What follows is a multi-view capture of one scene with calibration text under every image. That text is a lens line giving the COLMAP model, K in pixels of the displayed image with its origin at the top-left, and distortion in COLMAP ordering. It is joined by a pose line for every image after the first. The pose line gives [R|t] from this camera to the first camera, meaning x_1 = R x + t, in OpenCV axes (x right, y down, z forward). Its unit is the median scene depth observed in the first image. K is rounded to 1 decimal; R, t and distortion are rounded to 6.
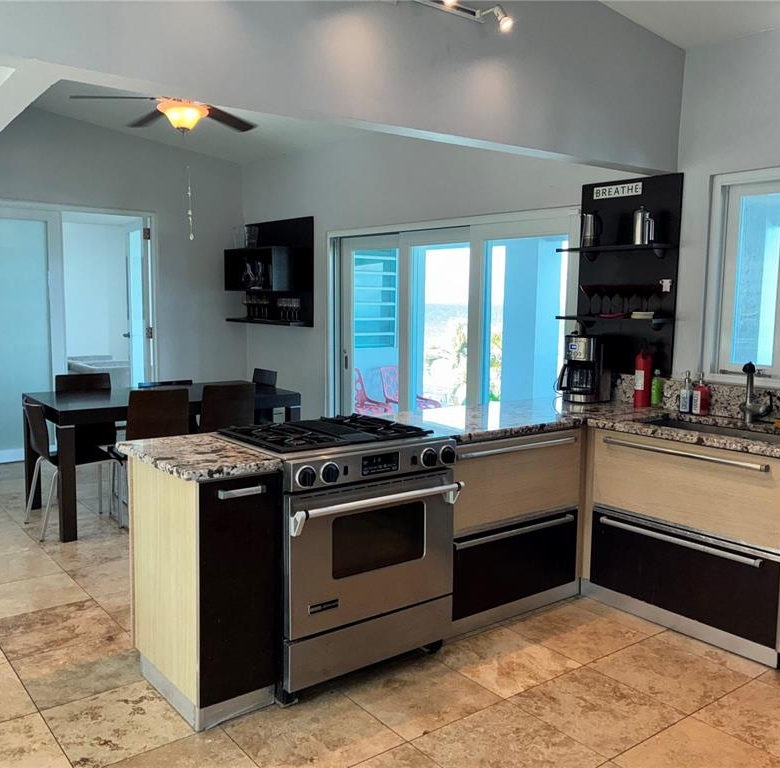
lens RADIAL K [[778.0, 0, 385.8], [0, 778.0, 384.7], [0, 0, 1]] dist [0.024496, 0.000000]
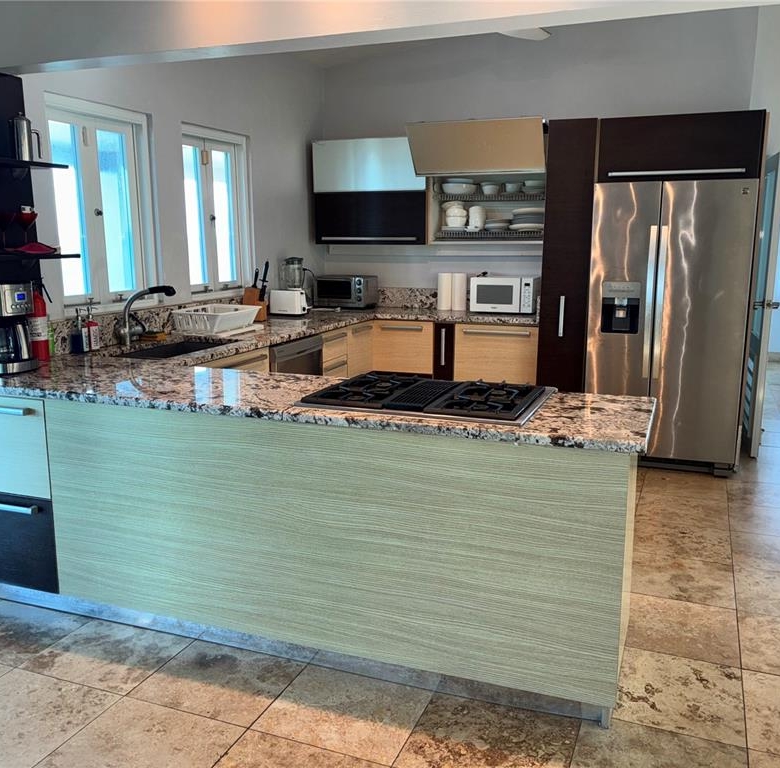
lens RADIAL K [[778.0, 0, 390.0], [0, 778.0, 383.8], [0, 0, 1]] dist [0.024496, 0.000000]
pose [[-0.507941, -0.181090, 0.842142, -0.871055], [0.093199, 0.960359, 0.262724, -0.203660], [-0.856335, 0.211935, -0.470928, 1.617986]]
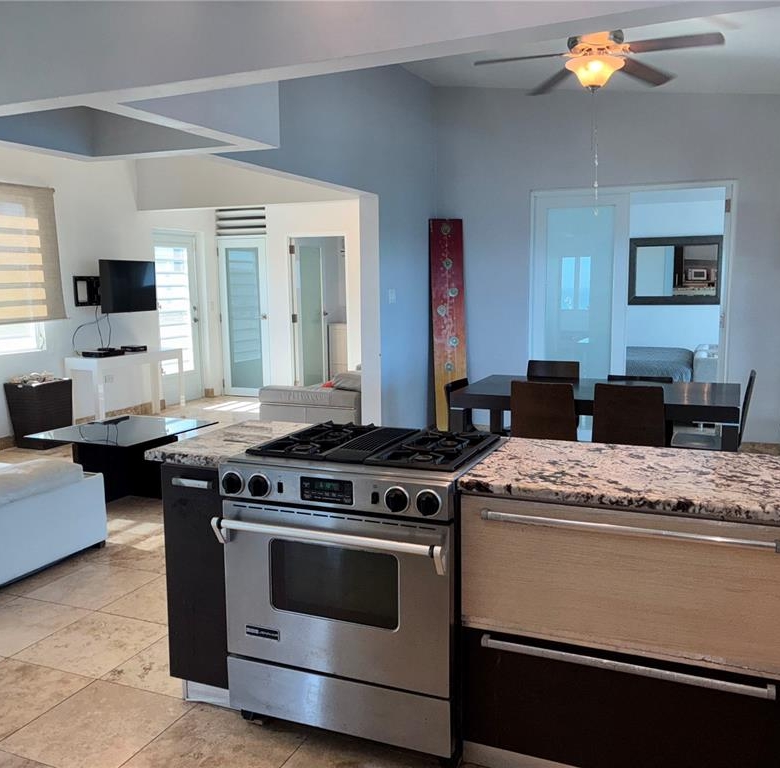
lens RADIAL K [[778.0, 0, 388.3], [0, 778.0, 382.7], [0, 0, 1]] dist [0.024496, 0.000000]
pose [[0.481660, 0.096967, -0.870977, 0.736141], [-0.079068, 0.994615, 0.067006, -0.071067], [0.872784, 0.036592, 0.486733, 0.675209]]
